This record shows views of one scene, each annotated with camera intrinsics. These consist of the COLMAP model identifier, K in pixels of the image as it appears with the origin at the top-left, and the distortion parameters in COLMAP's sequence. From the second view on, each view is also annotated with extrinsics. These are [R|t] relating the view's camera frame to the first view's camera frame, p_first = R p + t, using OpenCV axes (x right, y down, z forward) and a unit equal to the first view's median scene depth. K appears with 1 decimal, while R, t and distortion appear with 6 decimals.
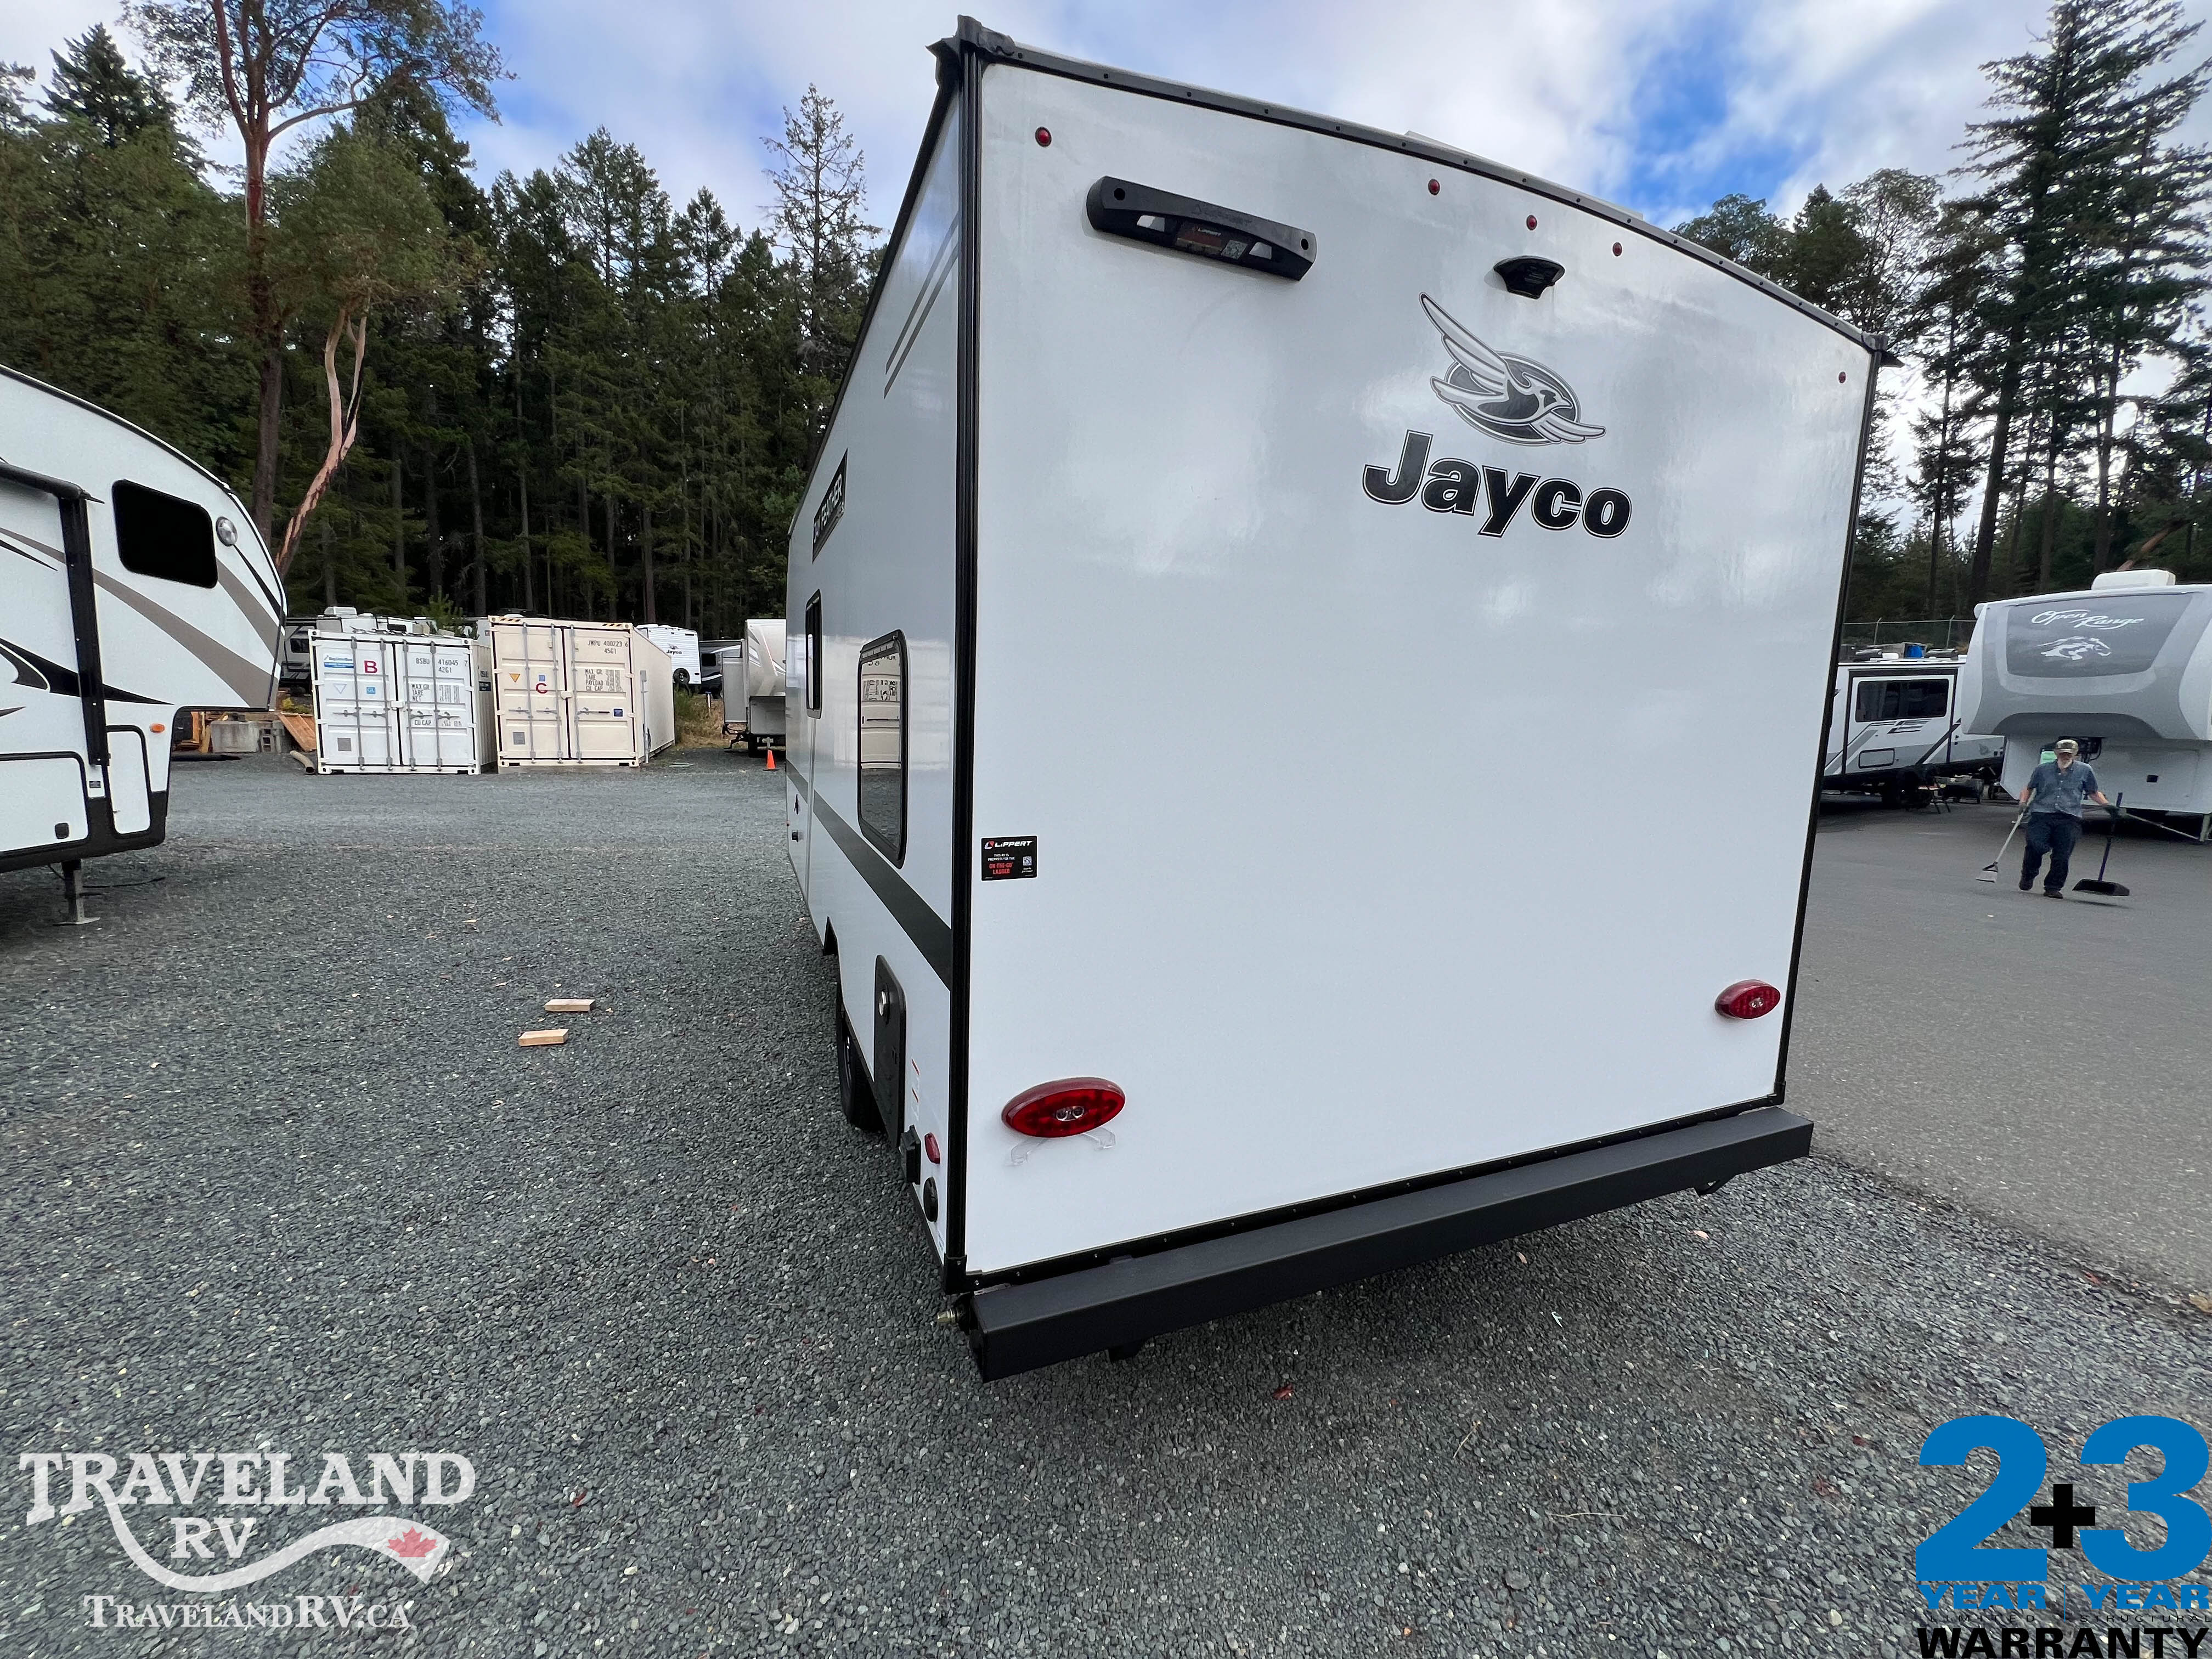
lens RADIAL K [[884.9, 0, 1106.0], [0, 884.9, 829.5], [0, 0, 1]] dist [-0.001300, 0.000198]
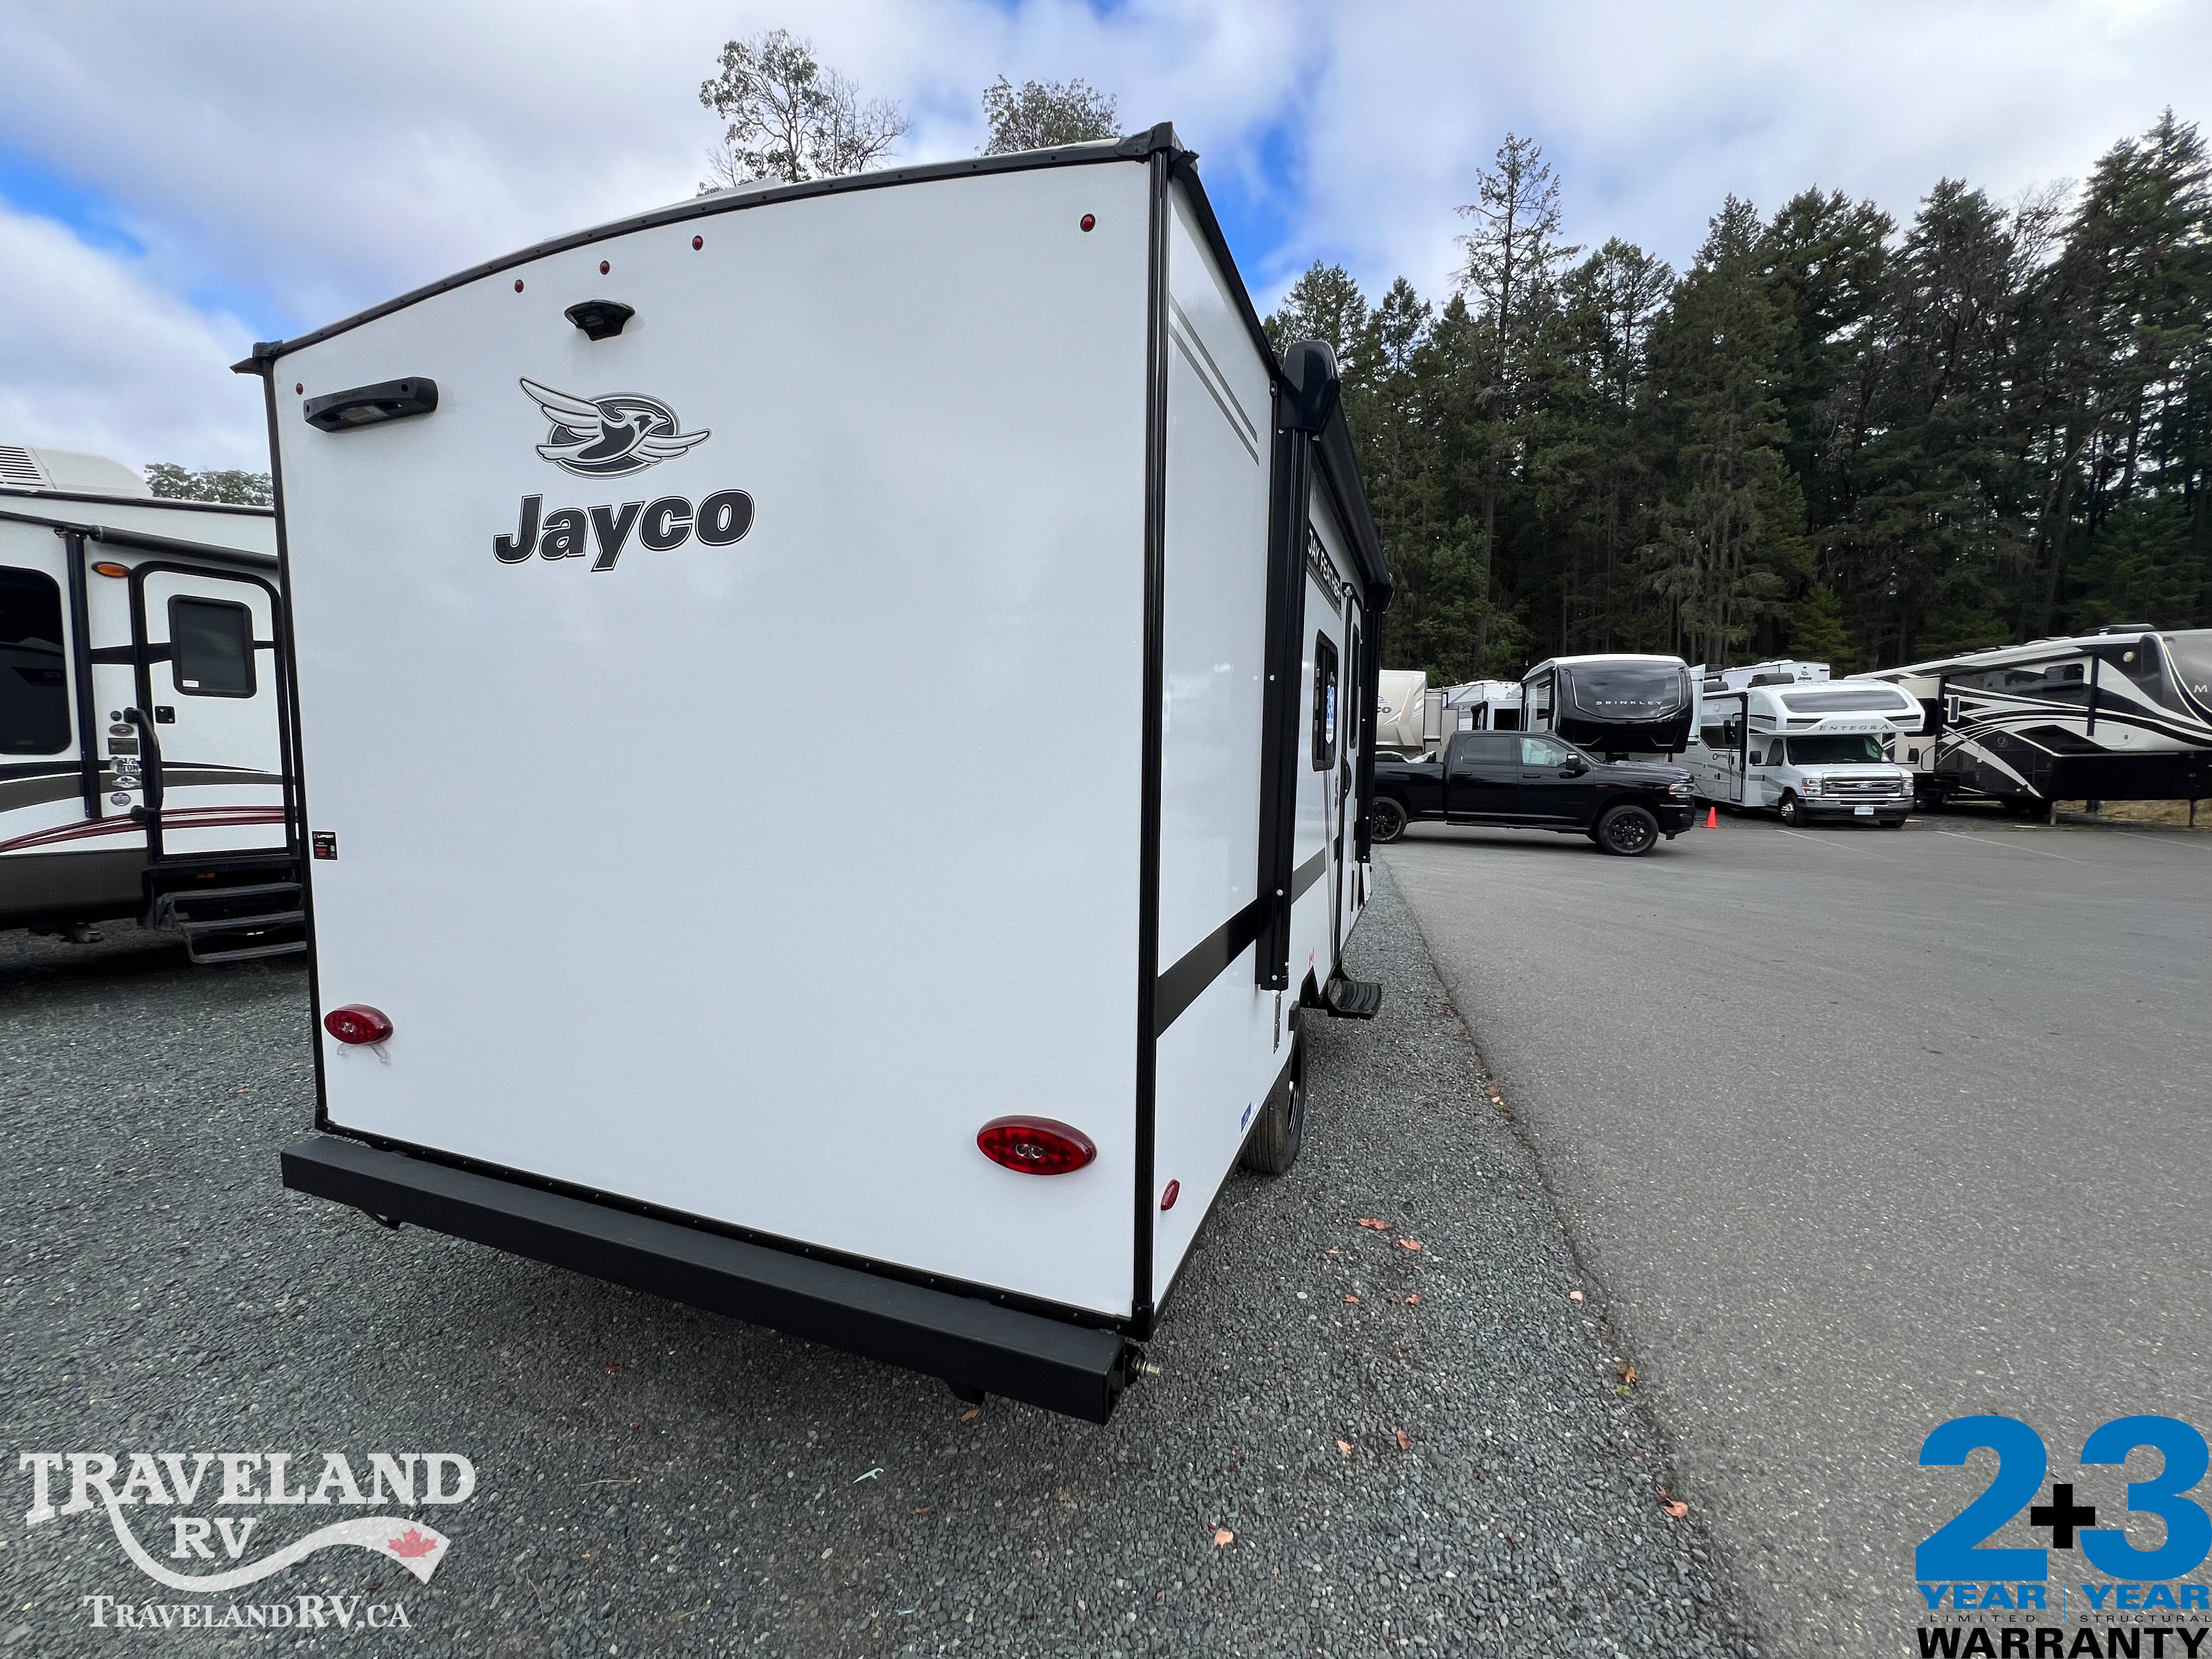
lens RADIAL K [[884.5, 0, 1106.0], [0, 884.5, 829.5], [0, 0, 1]] dist [-0.002344, -0.000175]
pose [[0.727307, 0.038496, -0.685232, 1.595325], [-0.076180, 0.996784, -0.024859, -0.050148], [0.682072, 0.070281, 0.727900, 0.676542]]
